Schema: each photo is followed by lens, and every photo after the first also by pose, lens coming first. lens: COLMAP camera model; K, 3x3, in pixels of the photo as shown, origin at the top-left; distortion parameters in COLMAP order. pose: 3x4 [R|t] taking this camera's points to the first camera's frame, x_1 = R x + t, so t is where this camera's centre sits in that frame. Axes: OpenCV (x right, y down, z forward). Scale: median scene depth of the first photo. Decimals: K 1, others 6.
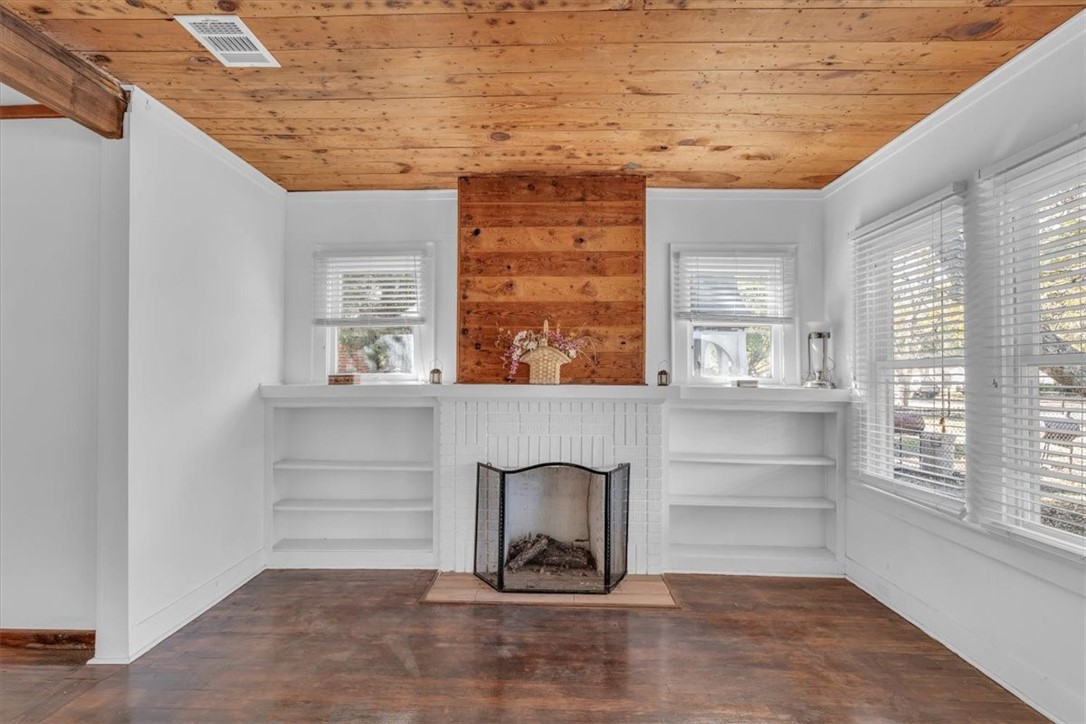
lens RADIAL K [[454.8, 0, 538.2], [0, 454.8, 363.9], [0, 0, 1]] dist [-0.006753, 0.000007]
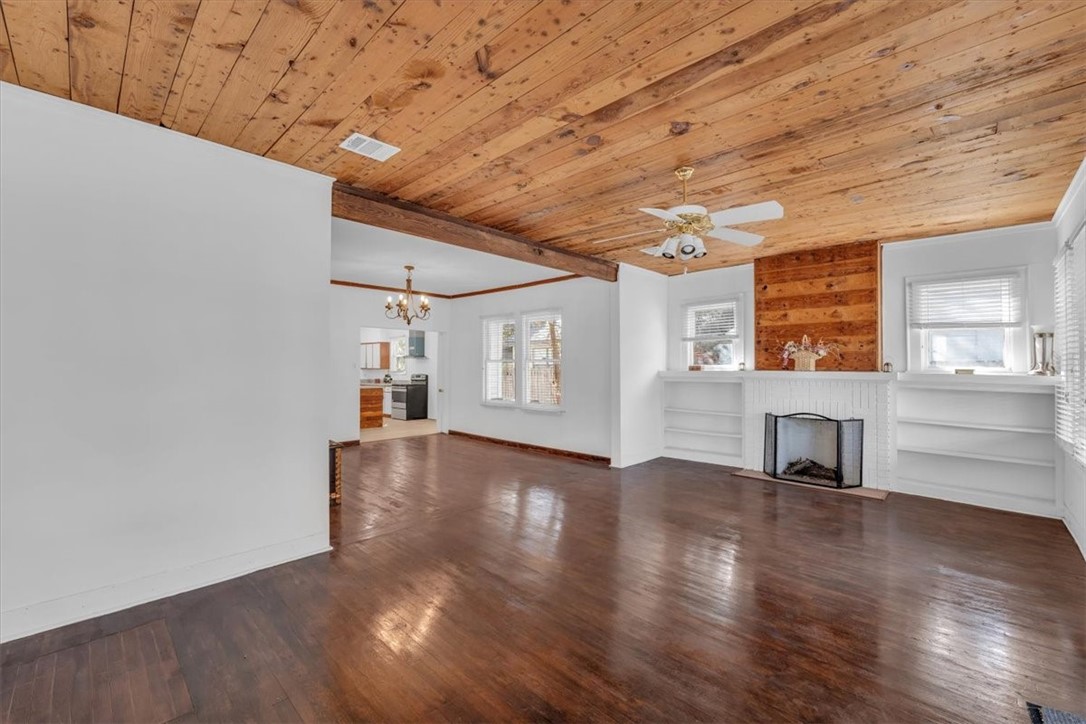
lens RADIAL K [[454.8, 0, 540.5], [0, 454.8, 362.9], [0, 0, 1]] dist [-0.006753, 0.000007]
pose [[0.726604, -0.005491, -0.687035, 0.463322], [0.013272, 0.999894, 0.006045, -0.010288], [0.686929, -0.013511, 0.726599, -0.955450]]
